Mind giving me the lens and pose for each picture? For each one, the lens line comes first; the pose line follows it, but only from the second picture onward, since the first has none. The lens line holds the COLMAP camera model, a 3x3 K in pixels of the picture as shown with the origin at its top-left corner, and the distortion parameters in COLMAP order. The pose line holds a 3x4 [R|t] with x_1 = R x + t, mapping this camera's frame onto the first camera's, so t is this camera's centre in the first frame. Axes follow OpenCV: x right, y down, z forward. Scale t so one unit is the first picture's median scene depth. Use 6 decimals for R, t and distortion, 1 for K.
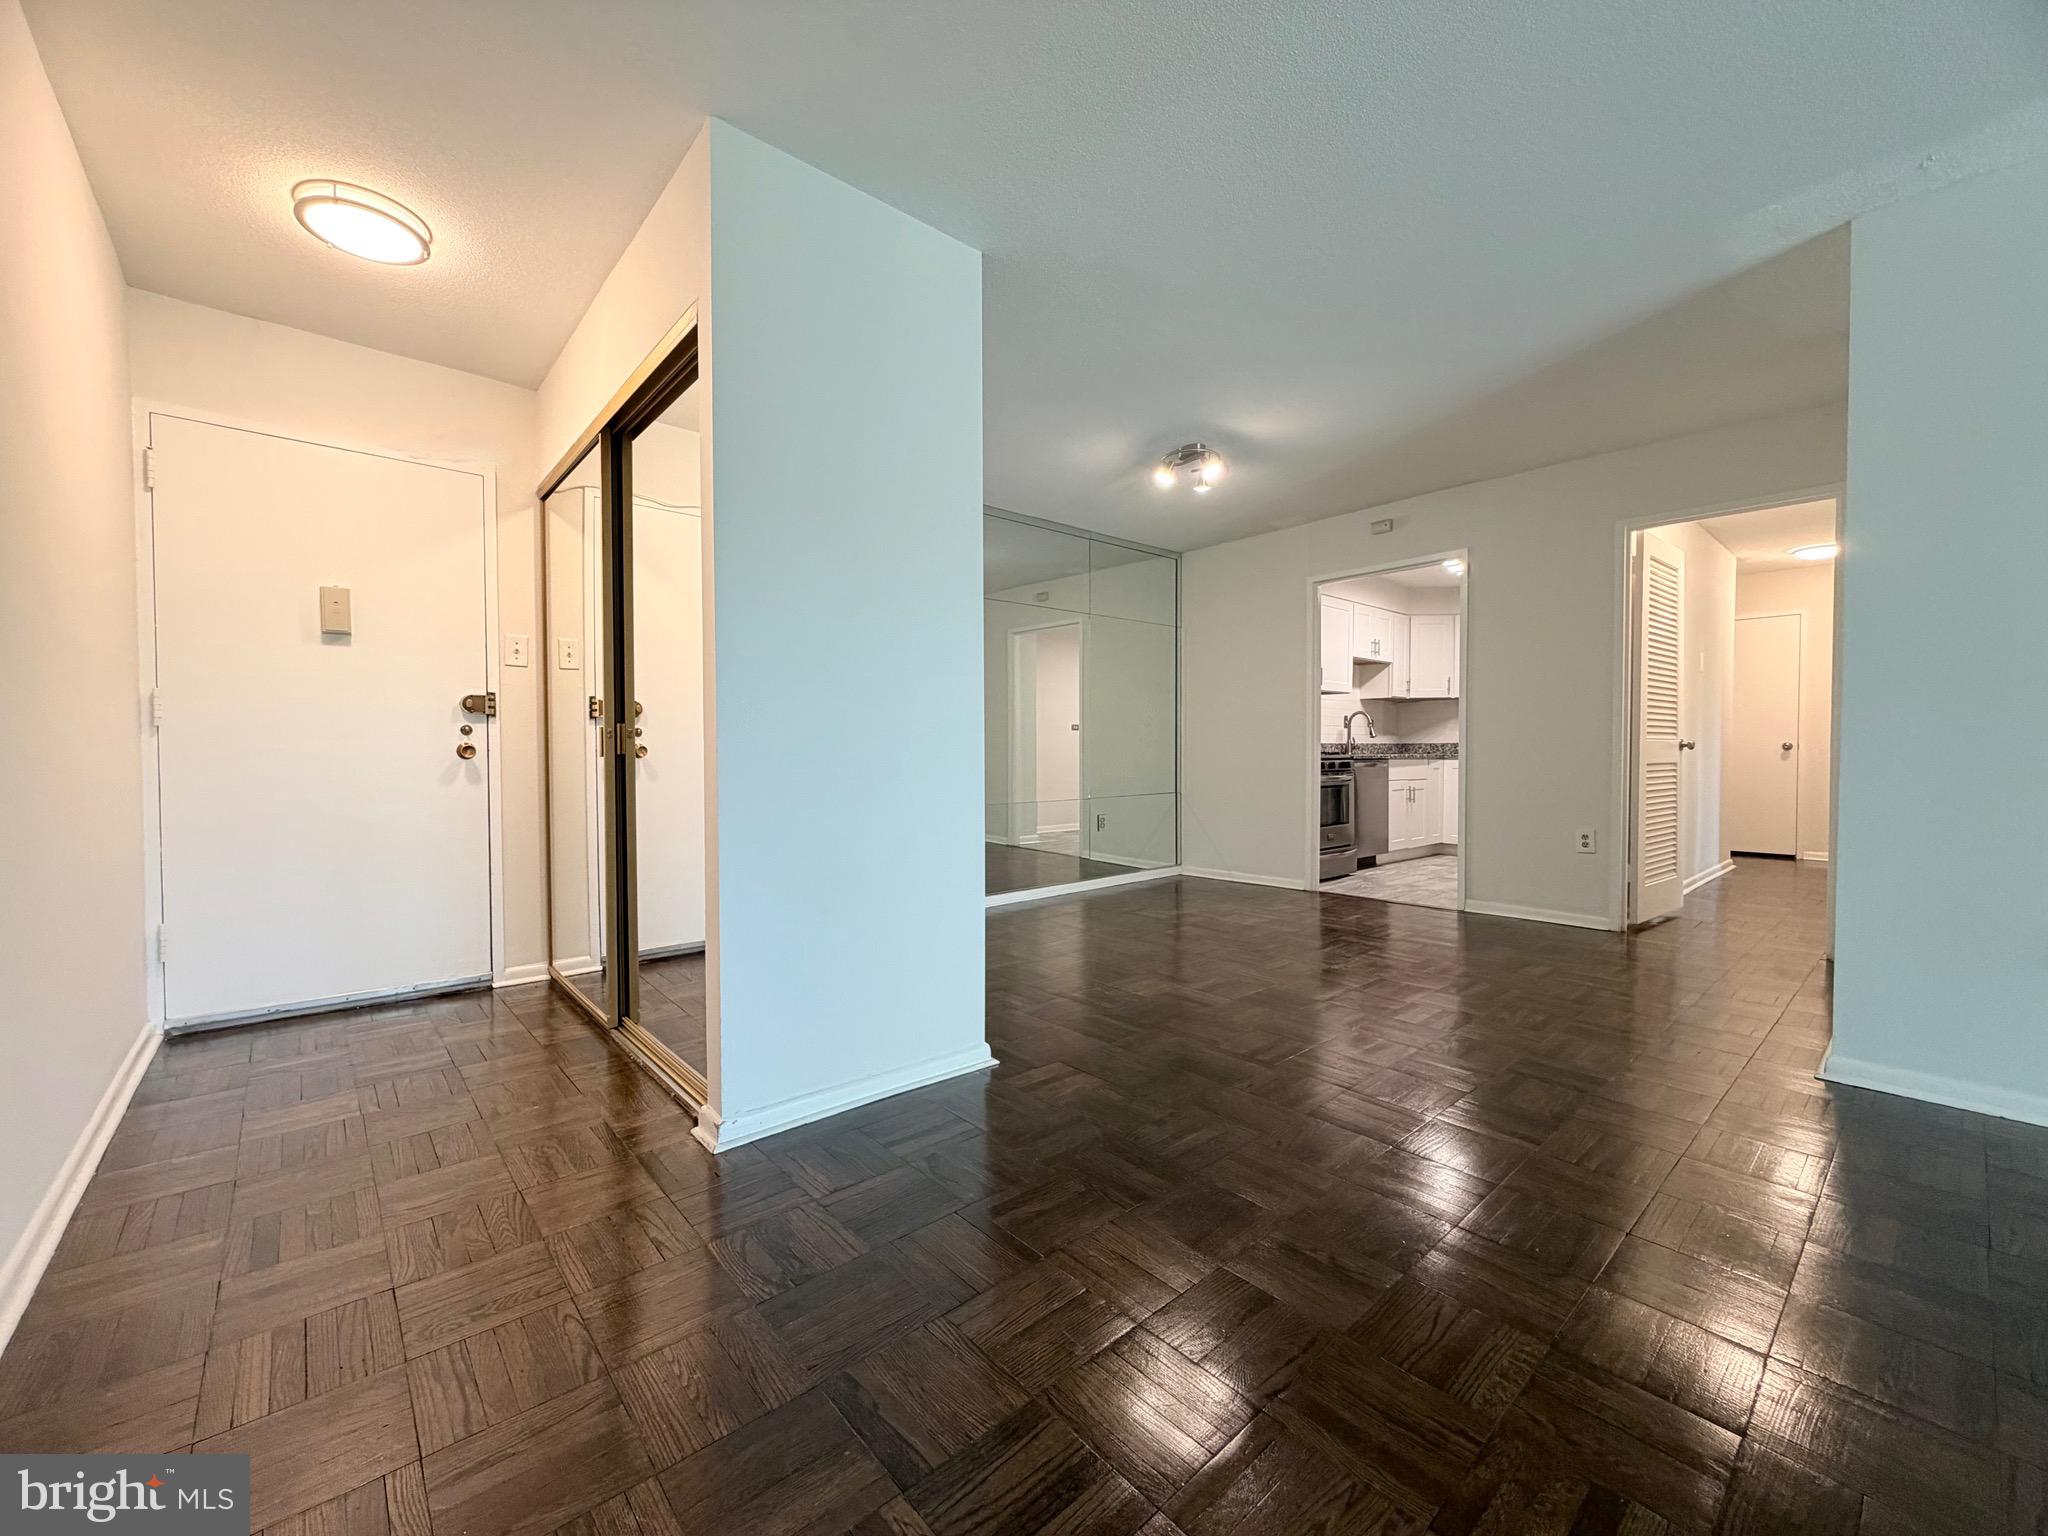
lens RADIAL K [[831.1, 0, 1024.0], [0, 831.1, 768.0], [0, 0, 1]] dist [-0.000747, -0.000009]
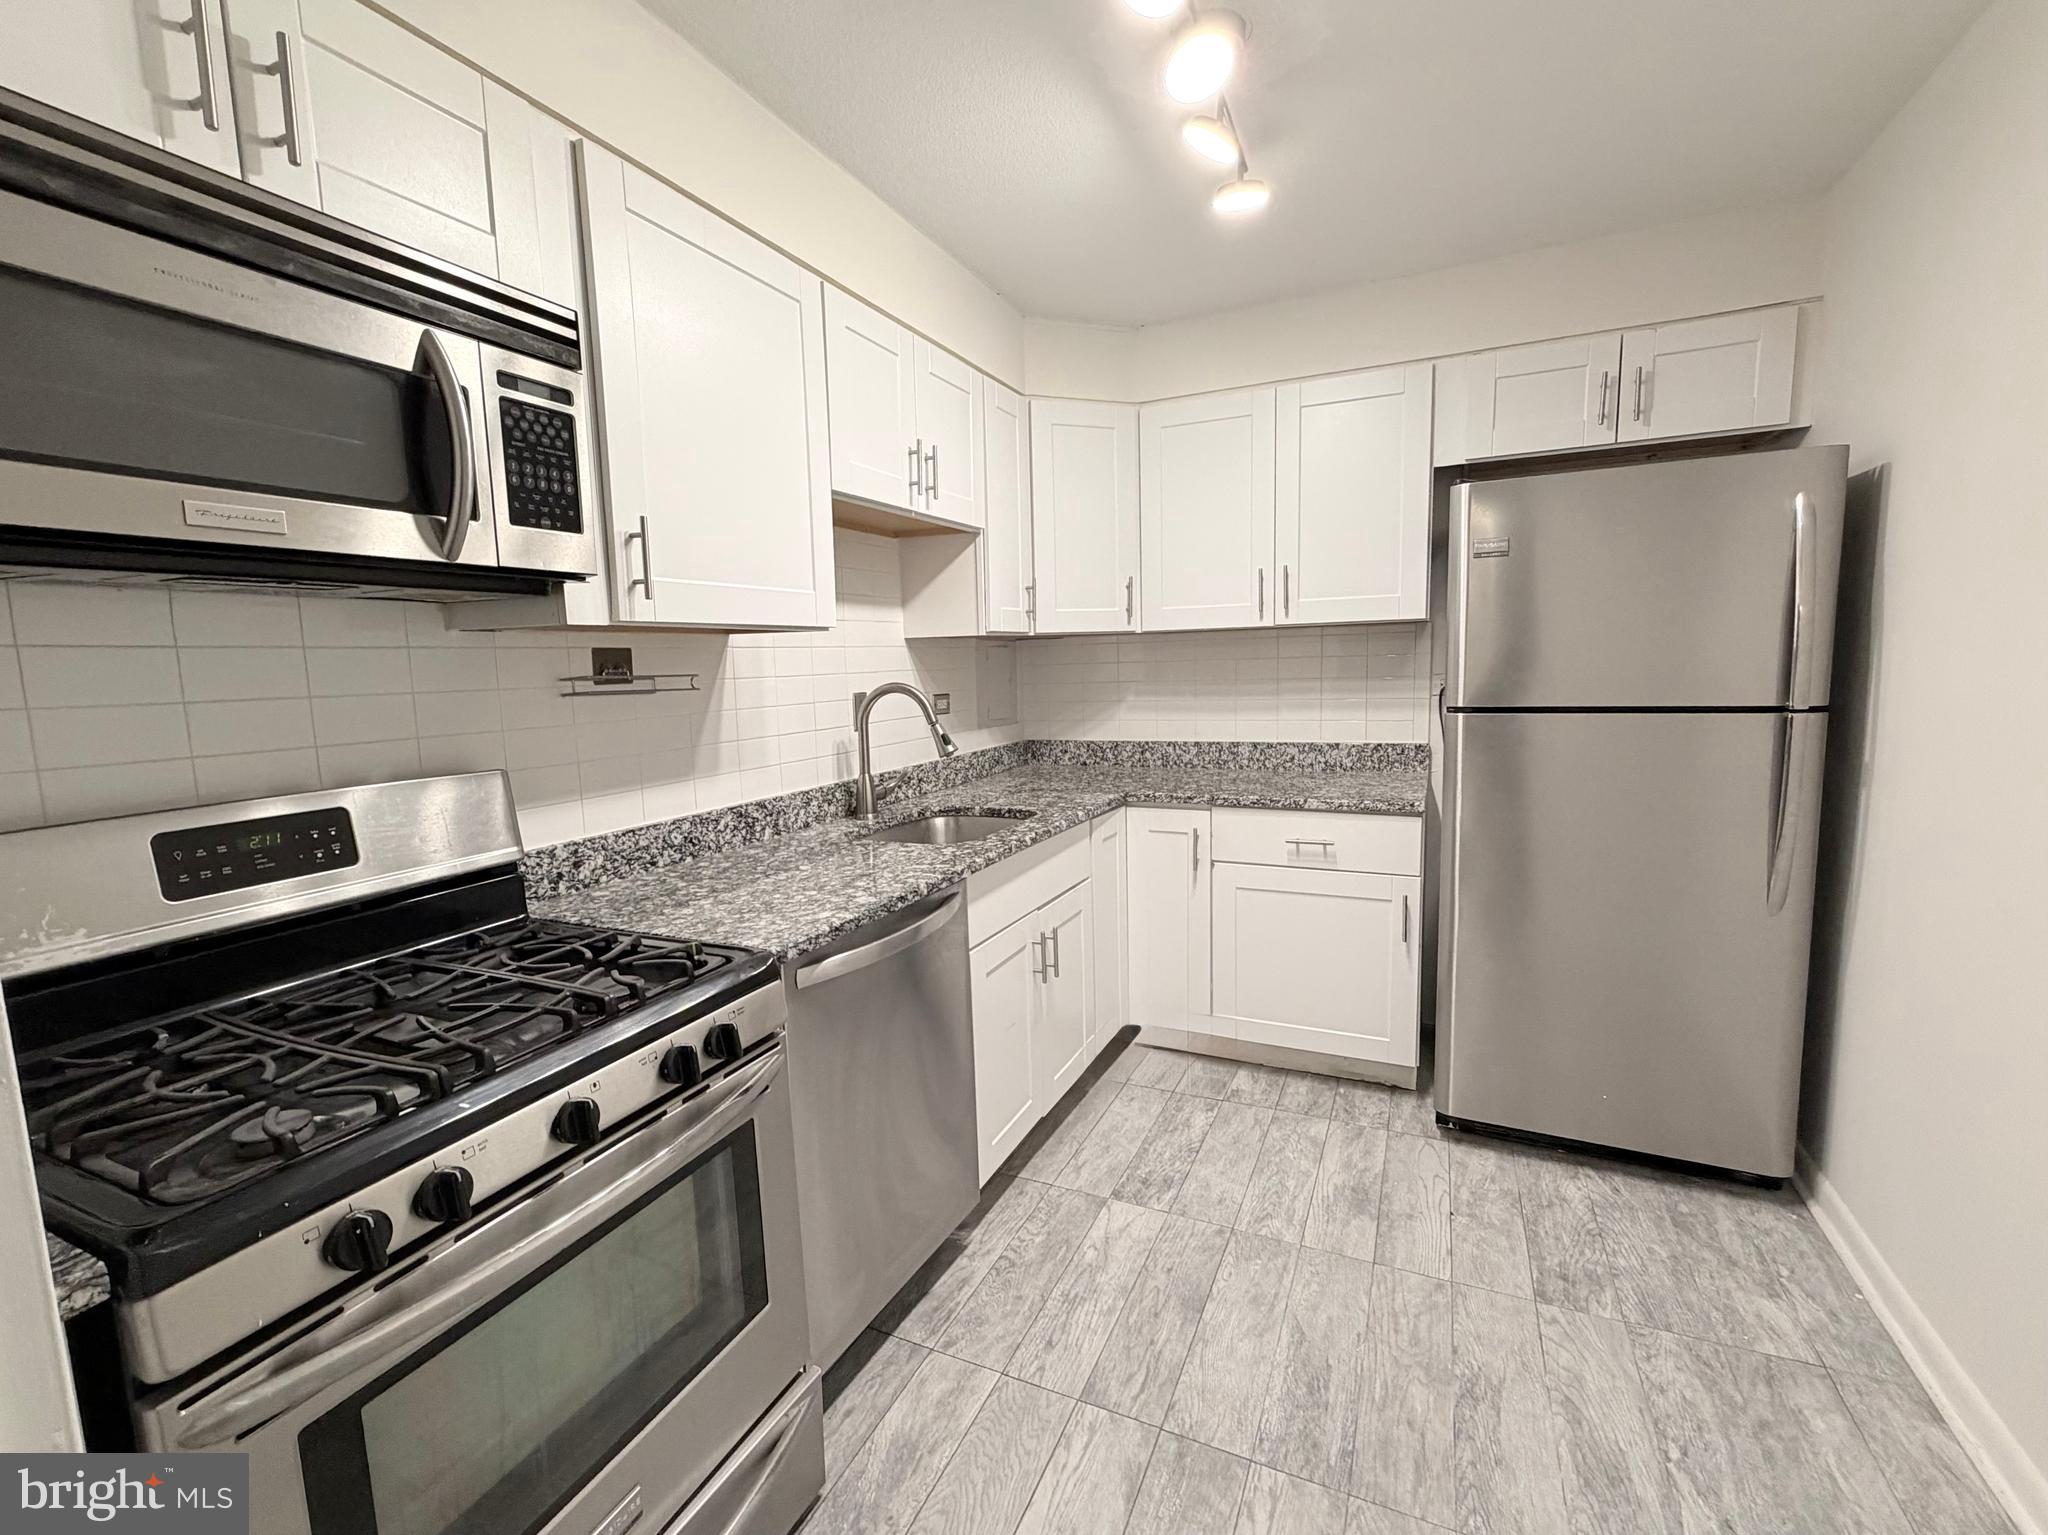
lens RADIAL K [[831.1, 0, 1024.0], [0, 831.1, 767.5], [0, 0, 1]] dist [-0.000747, -0.000009]
pose [[0.919105, -0.077163, 0.386382, 0.350951], [0.037676, 0.993354, 0.108759, -0.073741], [-0.392206, -0.085404, 0.915904, 0.740354]]
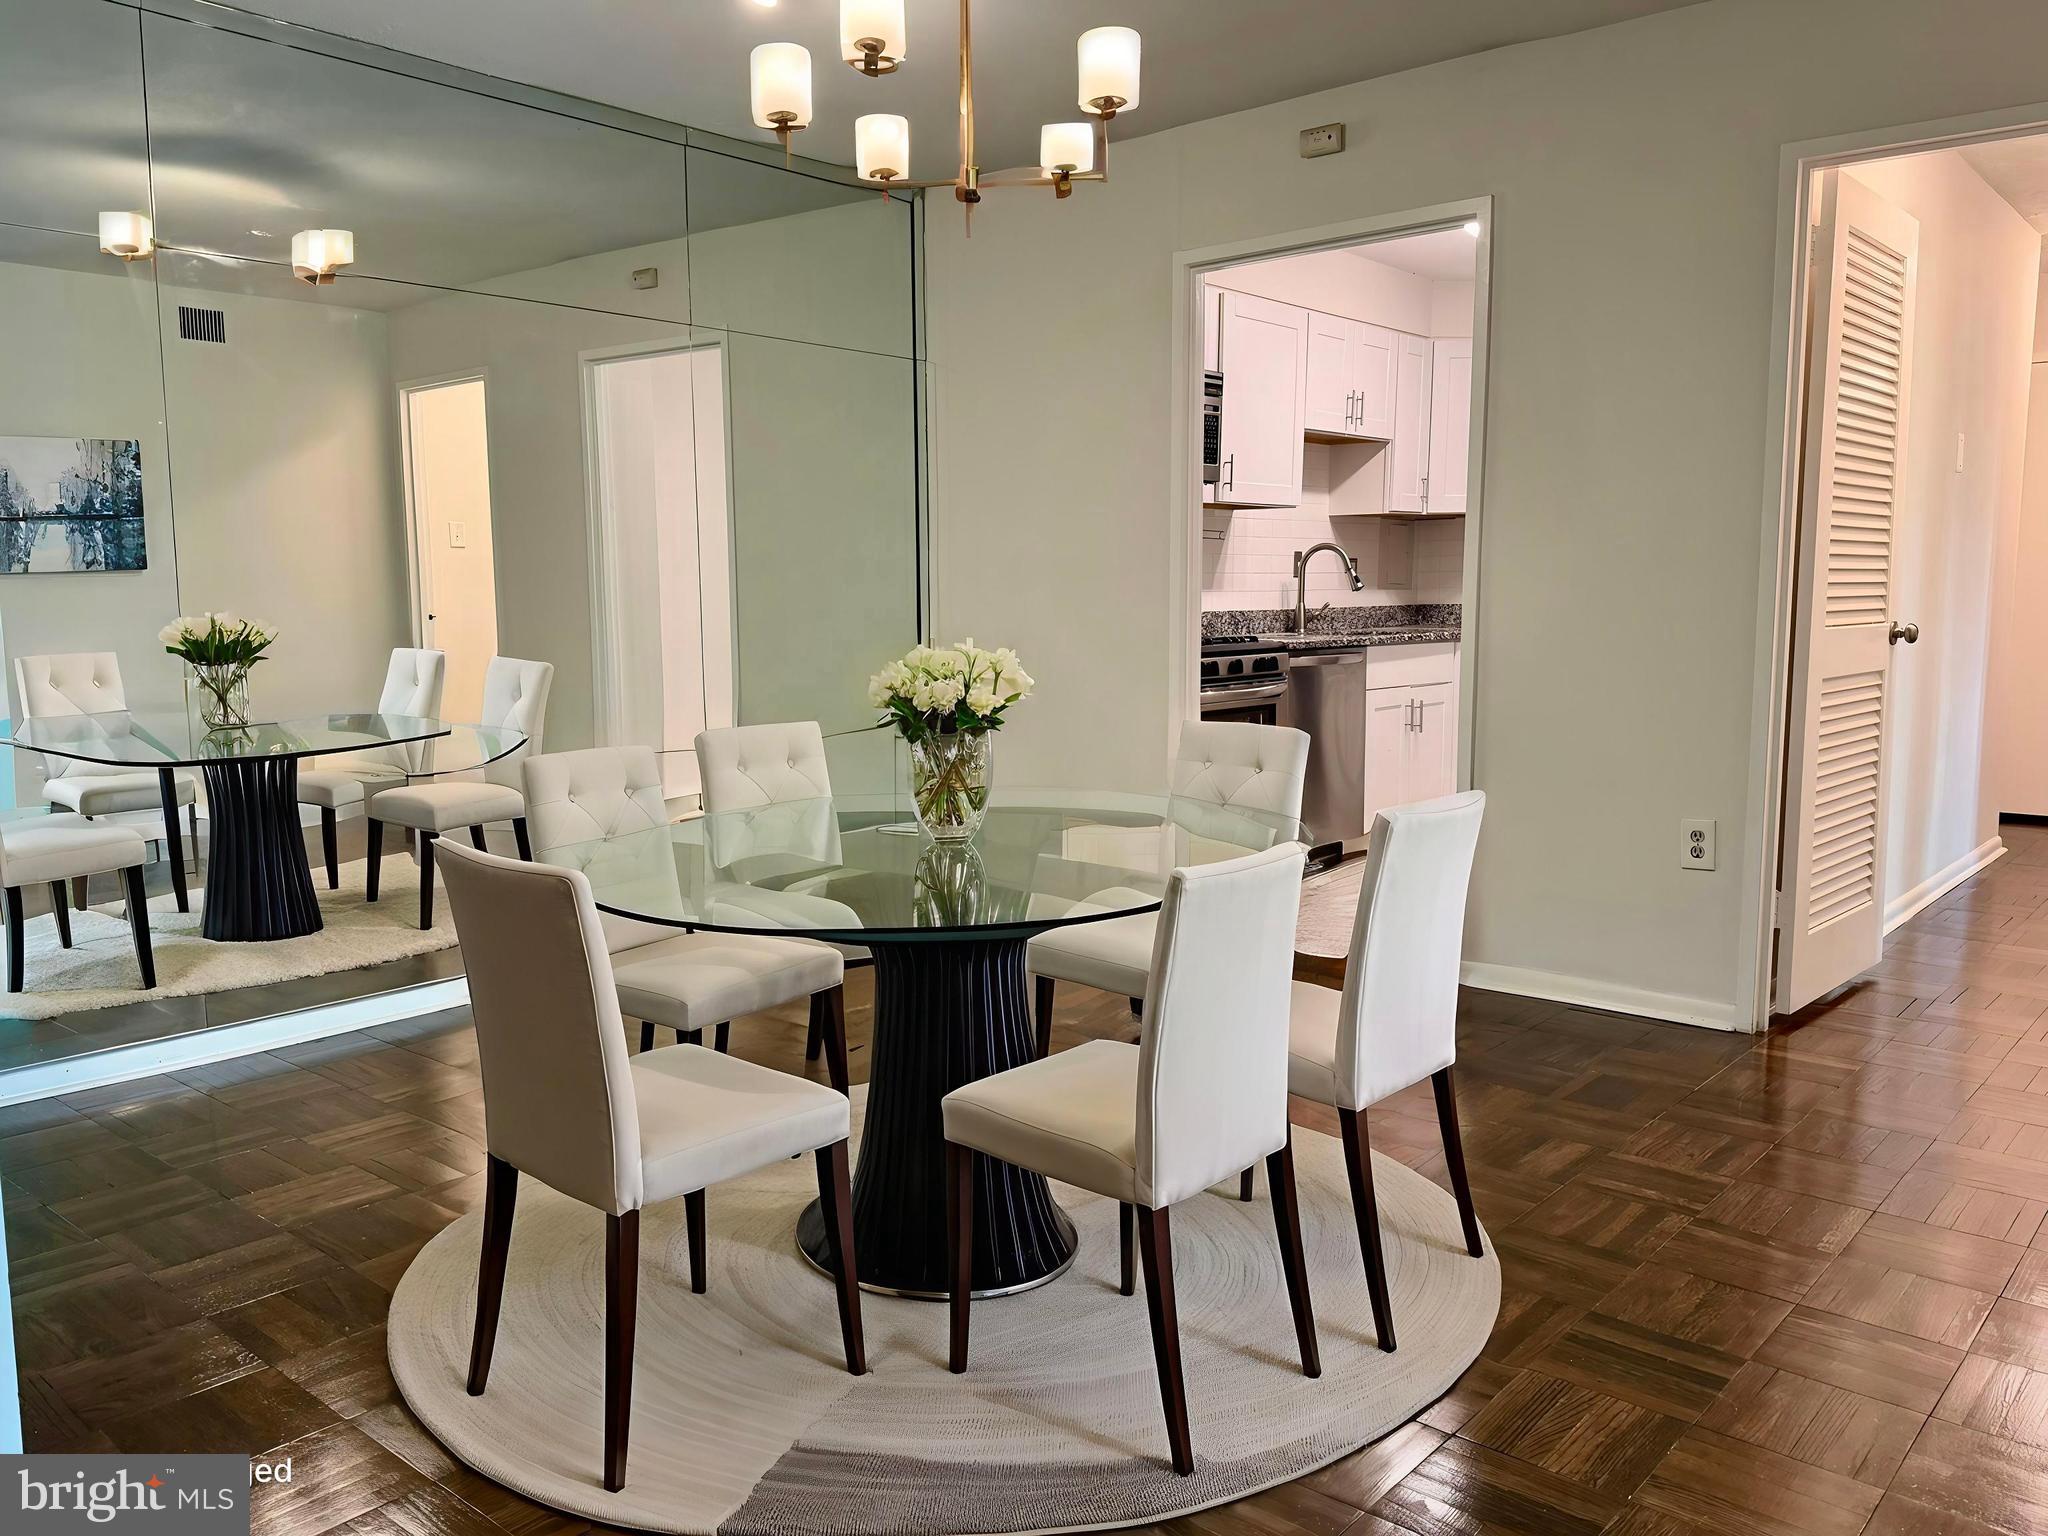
lens RADIAL K [[1566.5, 0, 1058.1], [0, 1566.5, 777.1], [0, 0, 1]] dist [0.096591, -0.165394]
pose [[0.988835, -0.018725, 0.147836, 0.121586], [0.003445, 0.994681, 0.102944, -0.029349], [-0.148977, -0.101285, 0.983640, 0.113747]]
